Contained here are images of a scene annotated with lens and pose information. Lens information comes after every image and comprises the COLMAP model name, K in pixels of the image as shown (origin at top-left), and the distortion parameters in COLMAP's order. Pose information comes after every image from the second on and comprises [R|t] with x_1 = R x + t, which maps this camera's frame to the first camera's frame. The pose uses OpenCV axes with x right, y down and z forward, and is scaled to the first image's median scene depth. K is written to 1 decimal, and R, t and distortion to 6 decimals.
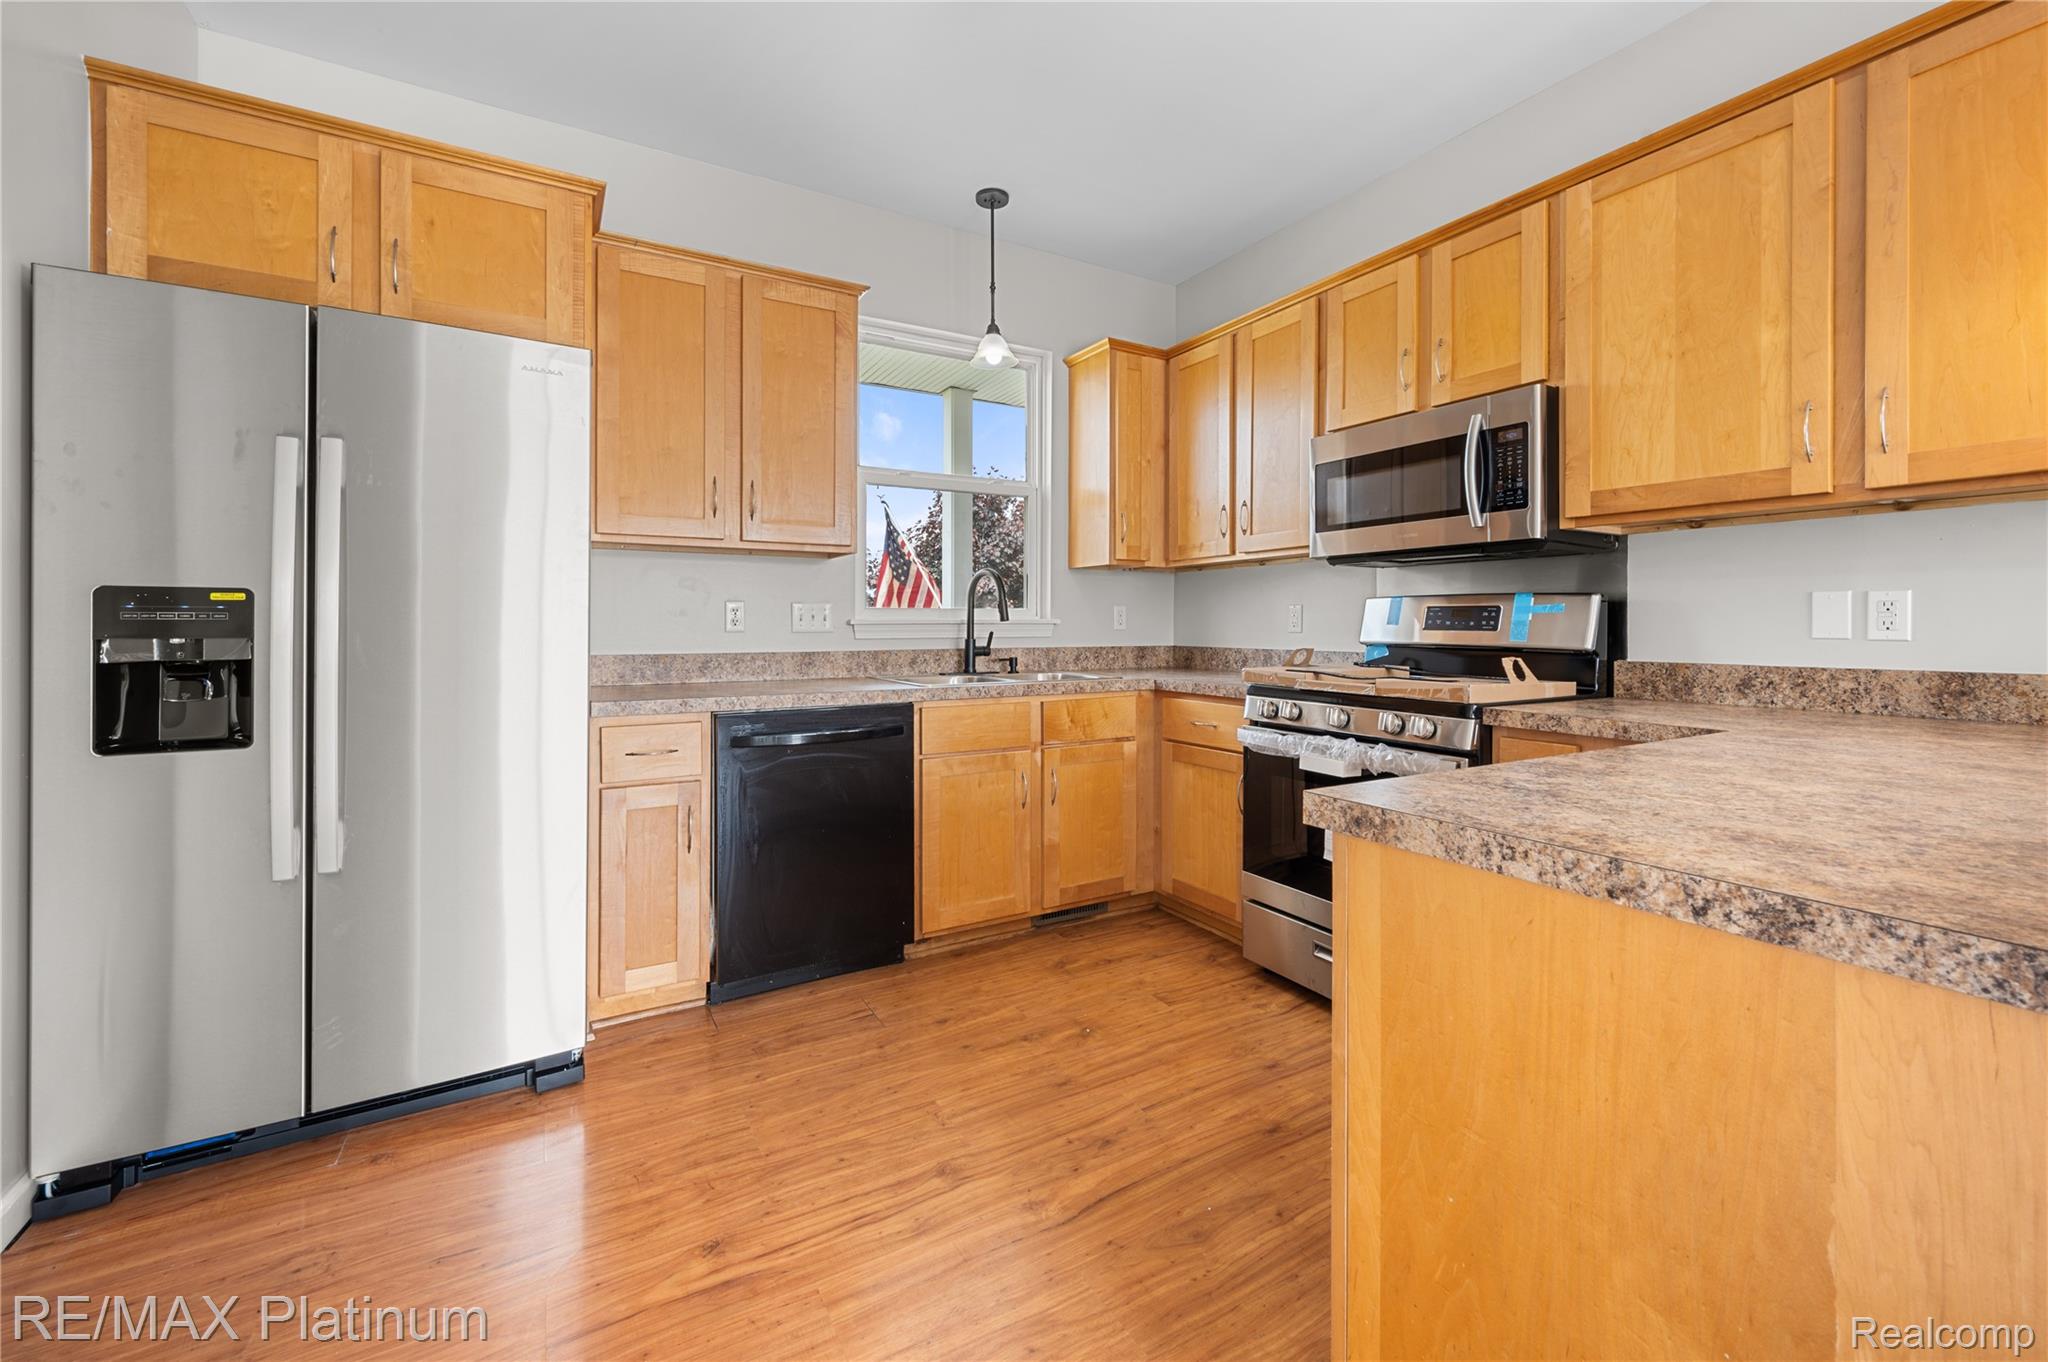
lens RADIAL K [[822.0, 0, 1030.1], [0, 822.0, 634.7], [0, 0, 1]] dist [0.002029, -0.002277]
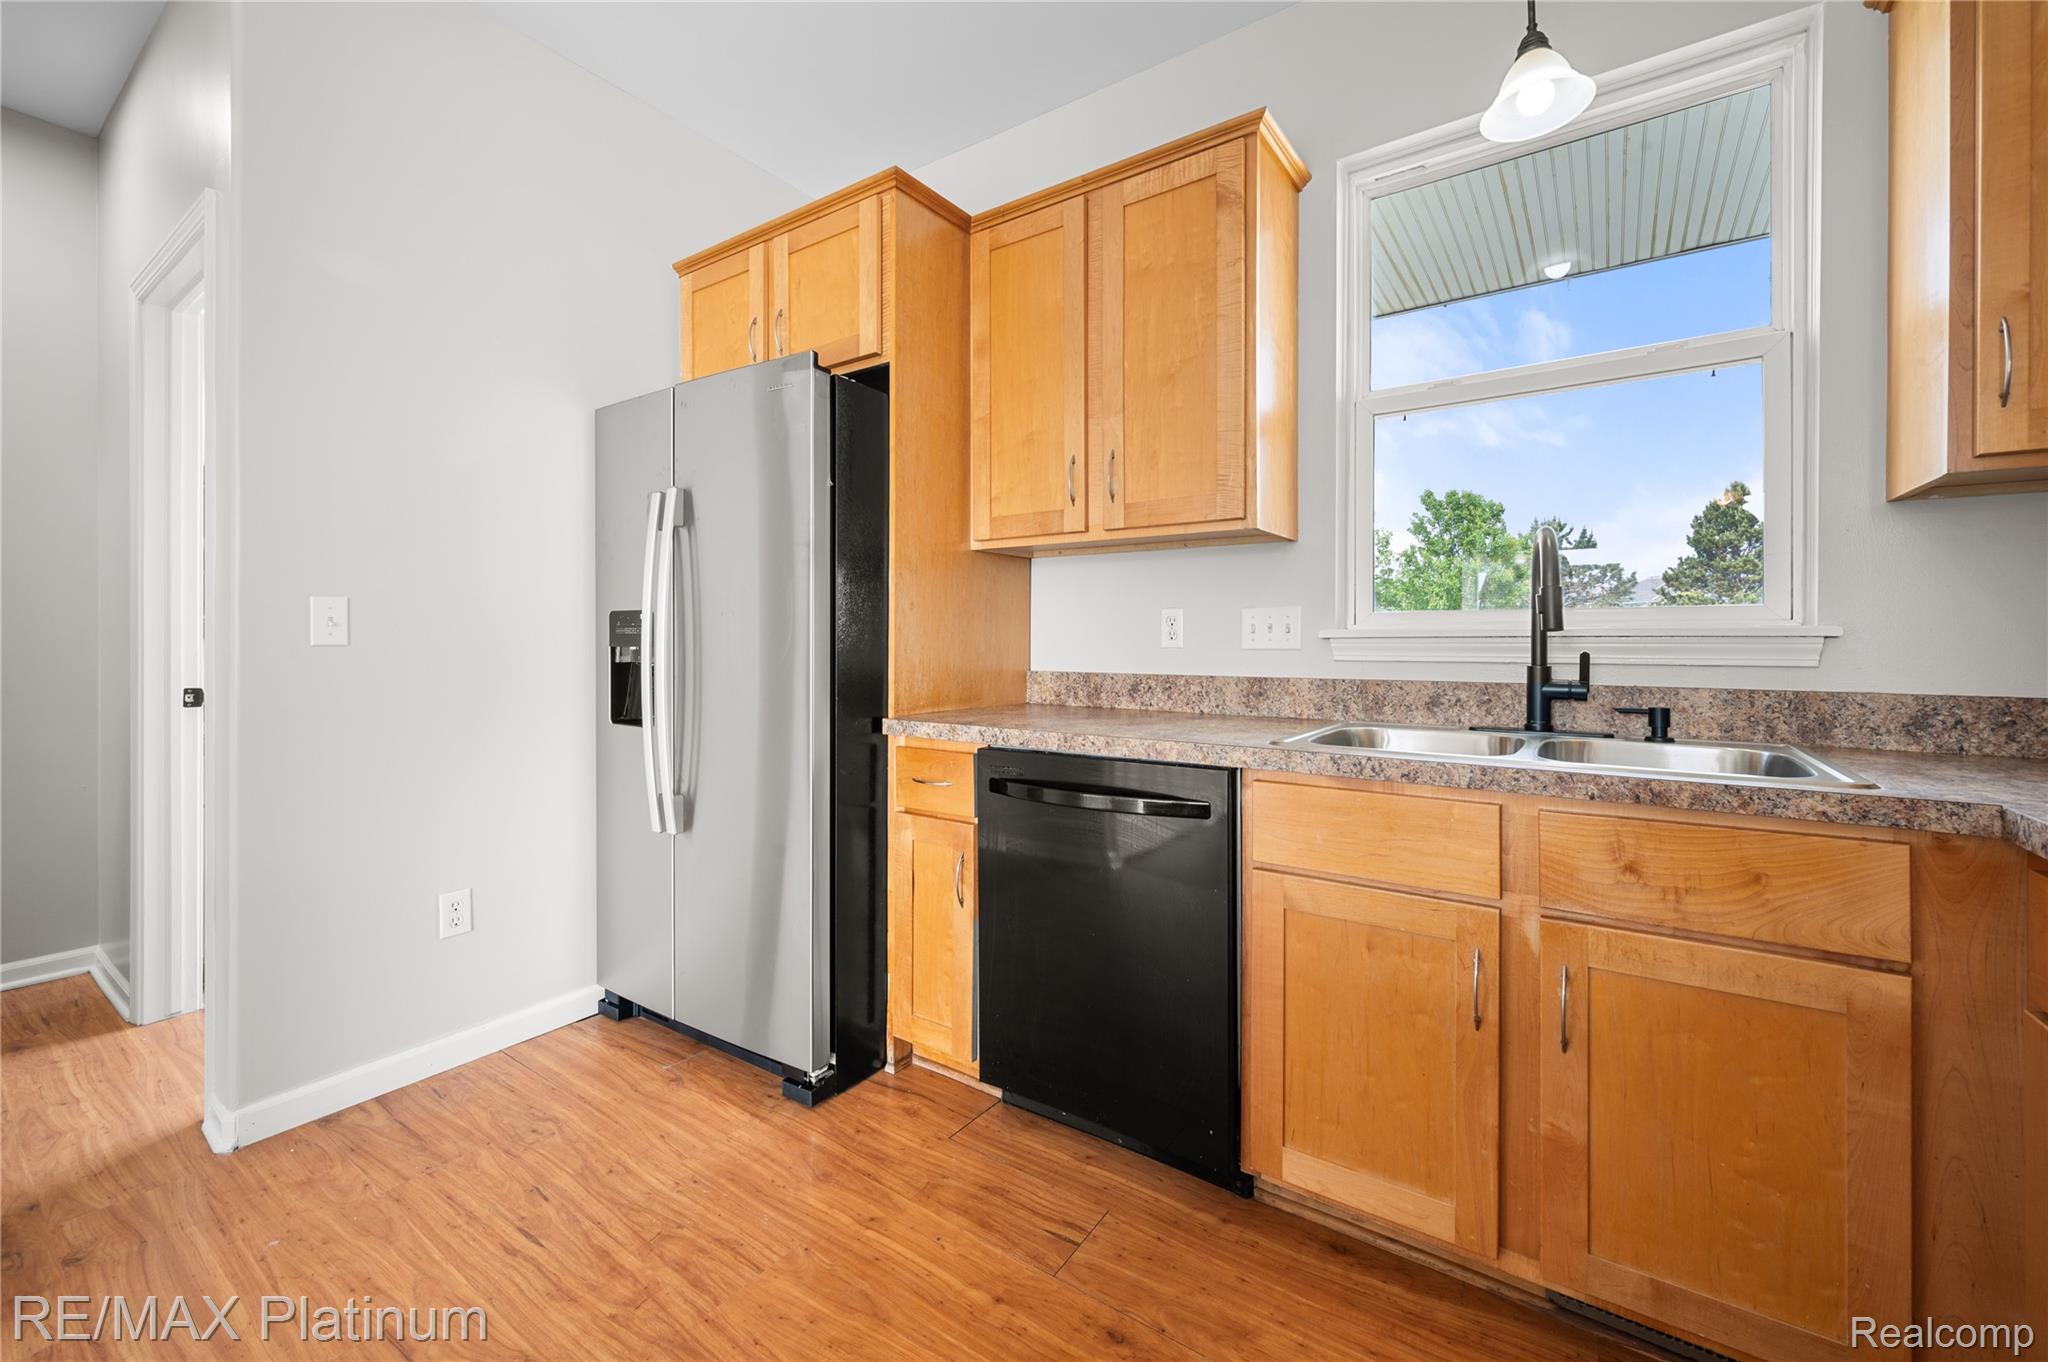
lens RADIAL K [[822.0, 0, 1038.8], [0, 822.0, 648.2], [0, 0, 1]] dist [0.002029, -0.002277]
pose [[0.424531, 0.008929, -0.905369, 0.359874], [-0.014501, 0.999890, 0.003062, -0.004381], [0.905297, 0.011829, 0.424614, 0.671935]]
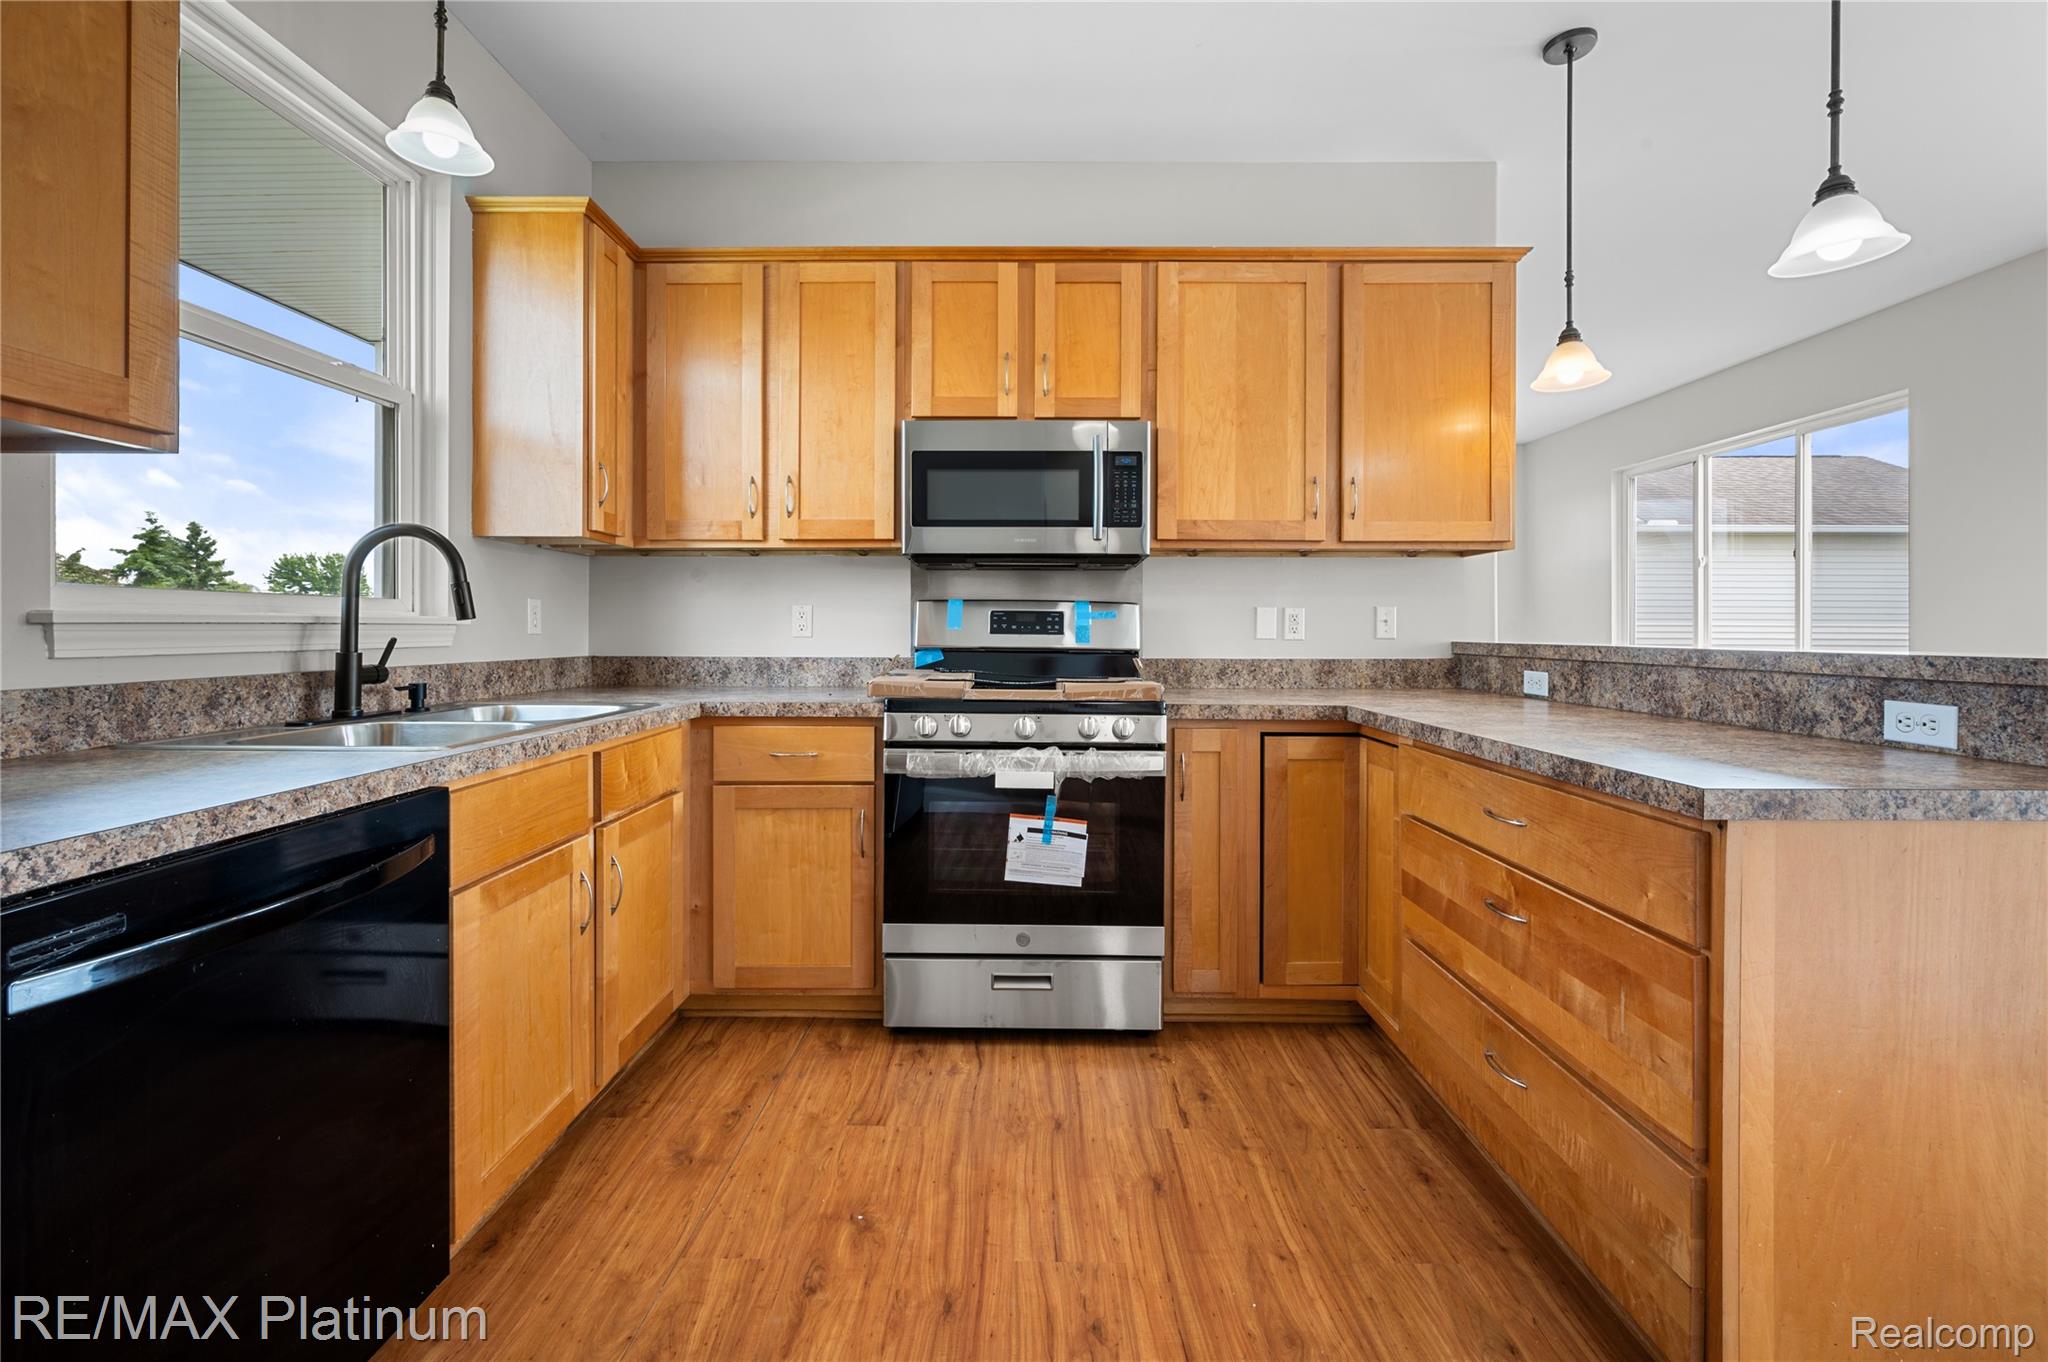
lens RADIAL K [[822.0, 0, 1015.8], [0, 822.0, 640.2], [0, 0, 1]] dist [0.002029, -0.002277]
pose [[0.517775, -0.009081, 0.855468, -0.413663], [0.006558, 0.999956, 0.006646, -0.004827], [-0.855491, 0.002169, 0.517812, 0.492611]]
